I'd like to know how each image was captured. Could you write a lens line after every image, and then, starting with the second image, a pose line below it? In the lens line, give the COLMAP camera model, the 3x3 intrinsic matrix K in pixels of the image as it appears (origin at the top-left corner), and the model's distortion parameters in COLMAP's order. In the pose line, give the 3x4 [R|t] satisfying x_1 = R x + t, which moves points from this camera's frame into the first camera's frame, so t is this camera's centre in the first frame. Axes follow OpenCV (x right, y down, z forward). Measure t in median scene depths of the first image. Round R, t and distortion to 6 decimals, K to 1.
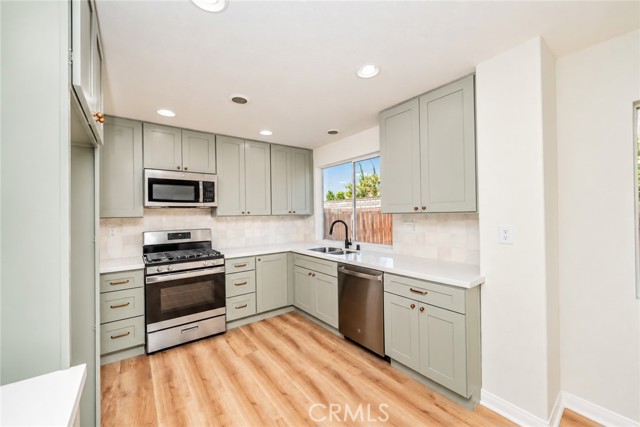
lens RADIAL K [[253.8, 0, 320.0], [0, 253.8, 213.5], [0, 0, 1]] dist [0.000529, 0.000007]
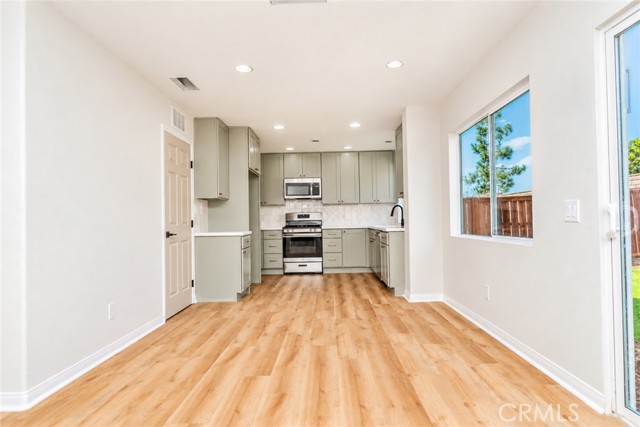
lens RADIAL K [[368.7, 0, 320.0], [0, 368.7, 213.5], [0, 0, 1]] dist [-0.000256, -0.000036]
pose [[0.781700, -0.001680, -0.623653, 1.113108], [0.006781, 0.999960, 0.005805, 0.062662], [0.623618, -0.008767, 0.781680, -0.890709]]
